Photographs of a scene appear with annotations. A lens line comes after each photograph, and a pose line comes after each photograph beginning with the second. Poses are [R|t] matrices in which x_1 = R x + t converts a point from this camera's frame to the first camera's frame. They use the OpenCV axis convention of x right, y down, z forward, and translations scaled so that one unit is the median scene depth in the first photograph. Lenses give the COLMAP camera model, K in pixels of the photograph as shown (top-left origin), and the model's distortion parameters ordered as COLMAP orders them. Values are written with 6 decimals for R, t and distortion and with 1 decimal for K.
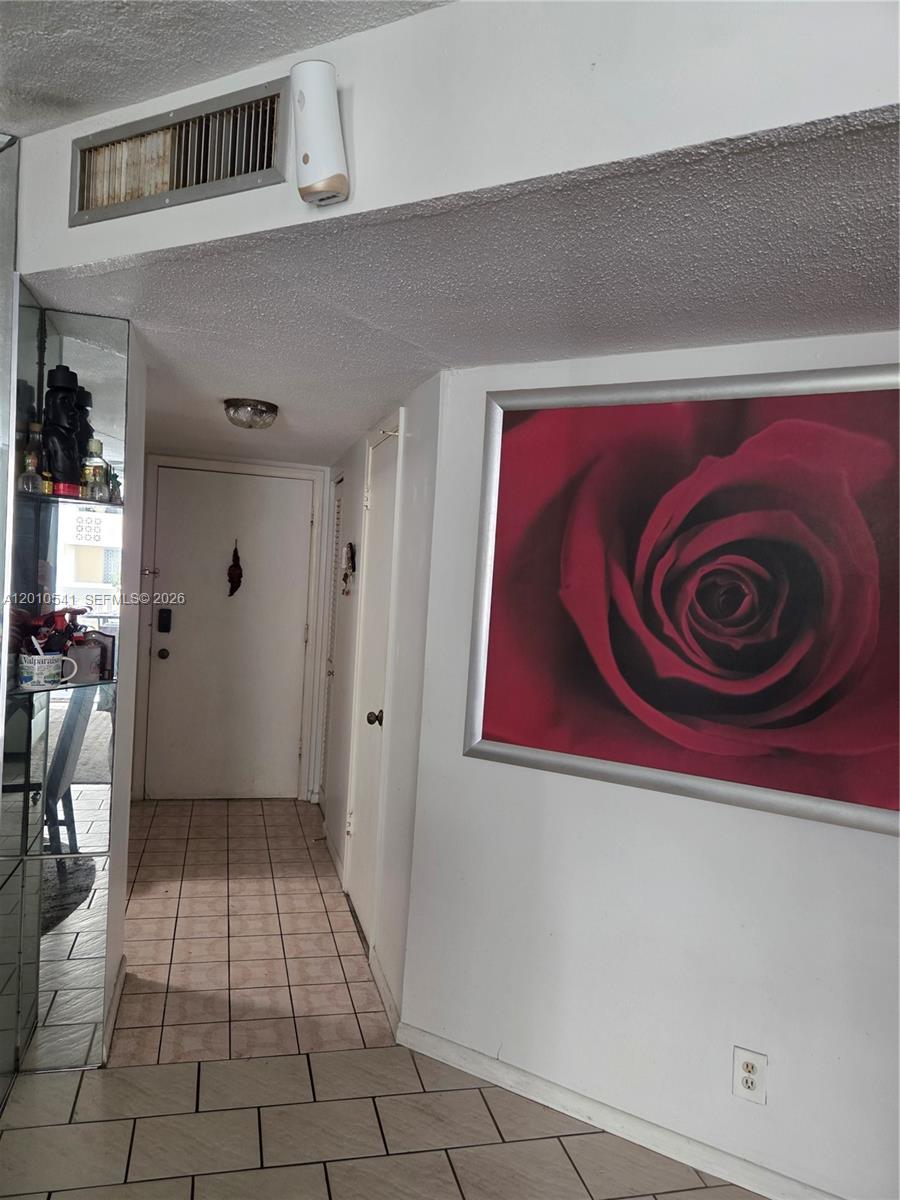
lens RADIAL K [[828.8, 0, 444.2], [0, 828.8, 600.7], [0, 0, 1]] dist [0.071692, -0.067603]
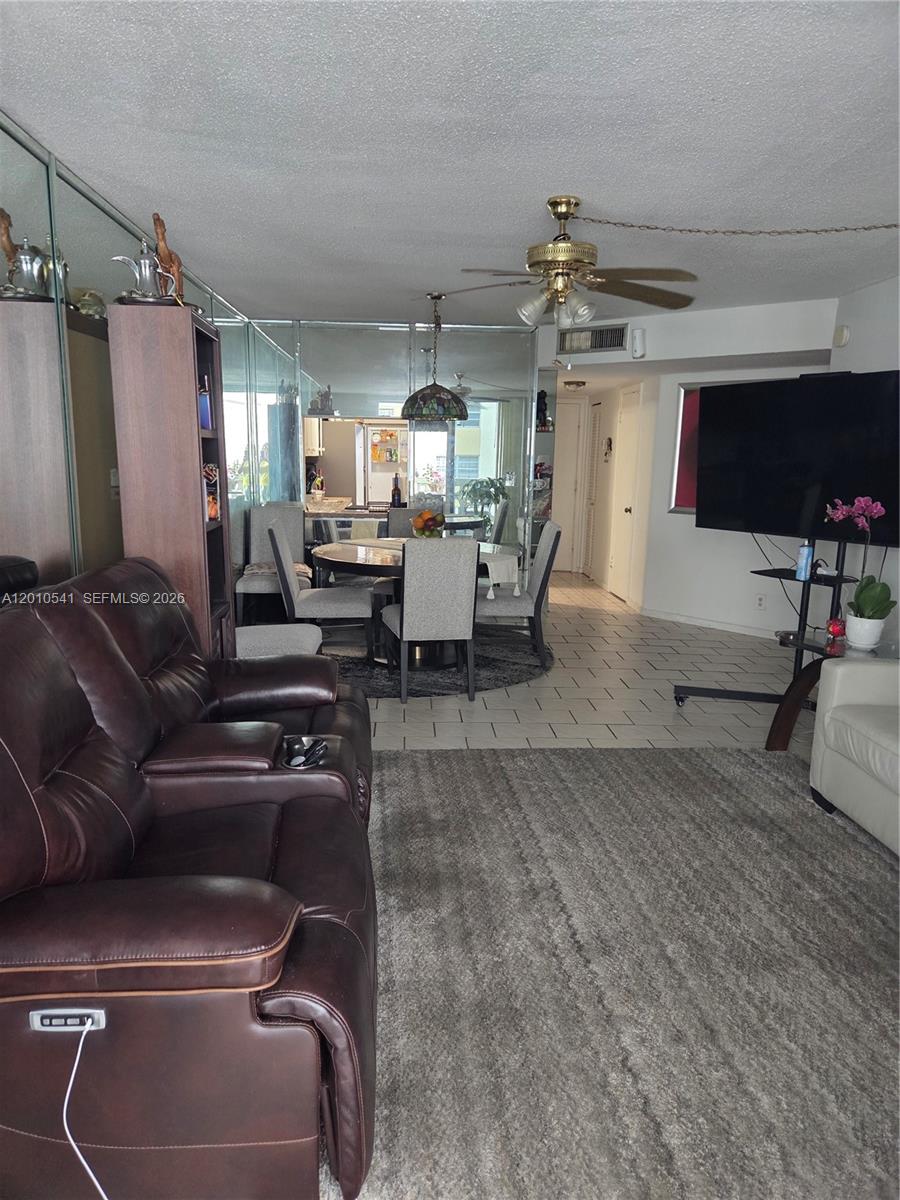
lens RADIAL K [[828.8, 0, 444.2], [0, 828.8, 600.7], [0, 0, 1]] dist [0.071692, -0.067603]
pose [[0.978435, -0.002030, -0.206544, -0.084500], [0.030752, 0.990239, 0.135946, 0.042089], [0.204252, -0.139366, 0.968947, -1.216808]]
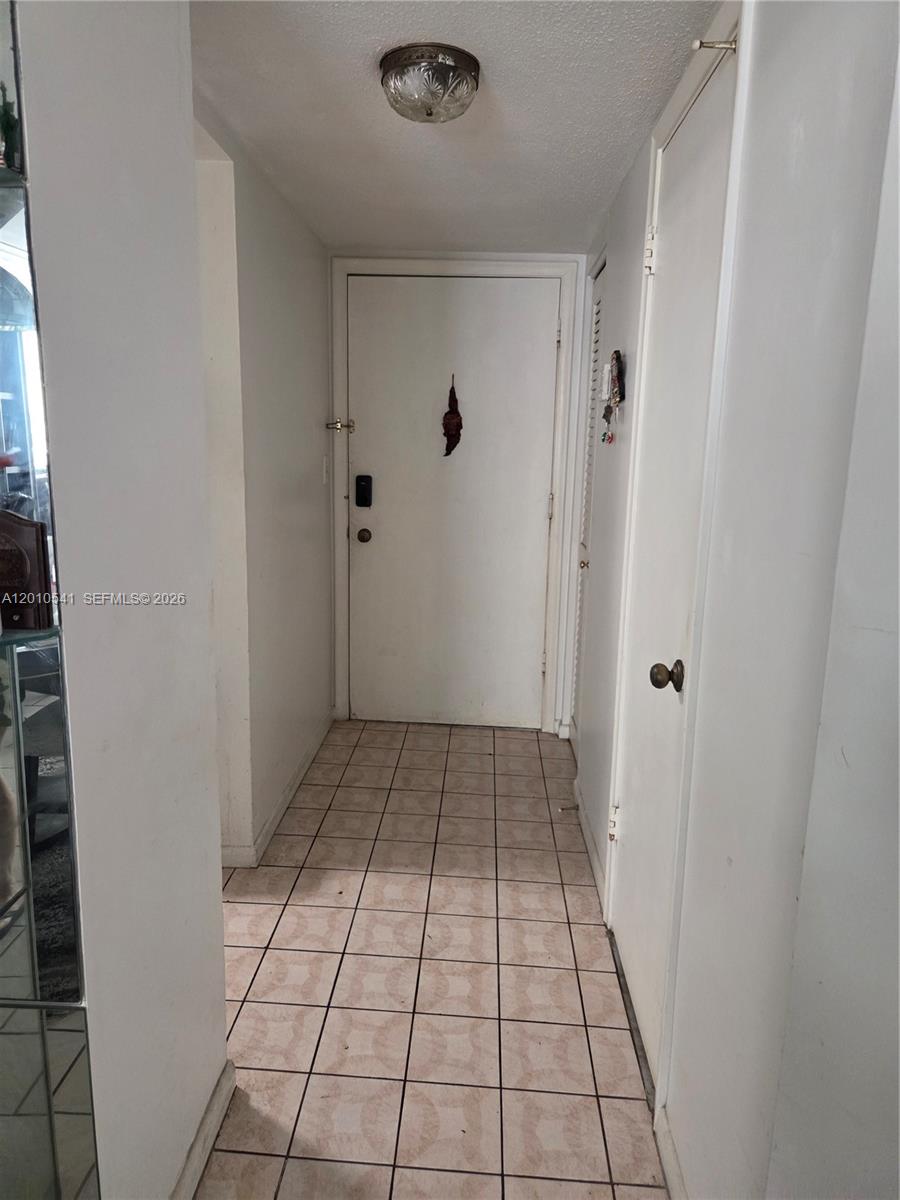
lens RADIAL K [[828.8, 0, 444.2], [0, 828.8, 600.7], [0, 0, 1]] dist [0.071692, -0.067603]
pose [[0.952269, 0.022059, -0.304461, -0.044764], [0.025498, 0.988152, 0.151347, 0.012069], [0.304192, -0.151886, 0.940424, 0.372637]]
